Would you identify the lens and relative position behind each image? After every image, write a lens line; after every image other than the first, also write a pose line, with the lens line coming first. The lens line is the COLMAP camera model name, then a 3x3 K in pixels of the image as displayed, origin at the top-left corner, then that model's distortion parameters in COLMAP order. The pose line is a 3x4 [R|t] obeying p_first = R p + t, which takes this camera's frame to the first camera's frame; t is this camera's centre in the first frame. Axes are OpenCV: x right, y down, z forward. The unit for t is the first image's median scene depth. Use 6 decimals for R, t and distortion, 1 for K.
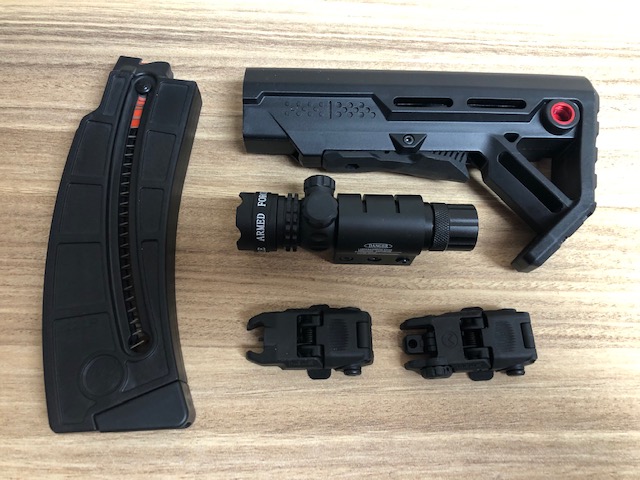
lens RADIAL K [[526.9, 0, 316.8], [0, 526.9, 235.2], [0, 0, 1]] dist [-0.003141, -0.004992]
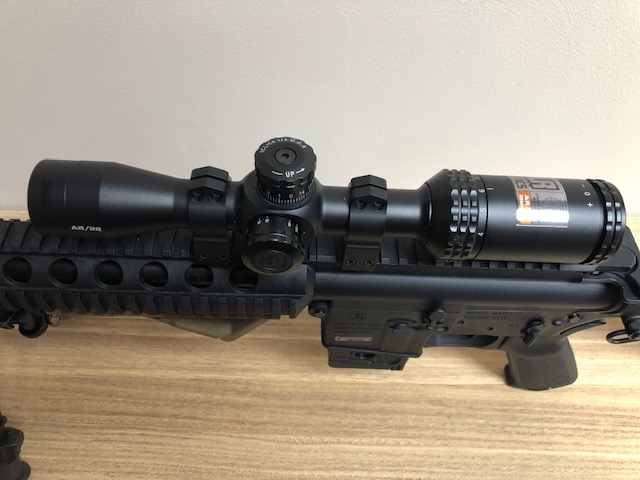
lens RADIAL K [[526.9, 0, 315.1], [0, 526.9, 243.5], [0, 0, 1]] dist [-0.003141, -0.004992]
pose [[0.998553, -0.013765, -0.051976, 0.264836], [-0.001118, 0.961147, -0.276033, -0.024091], [0.053756, 0.275692, 0.959742, -0.471128]]
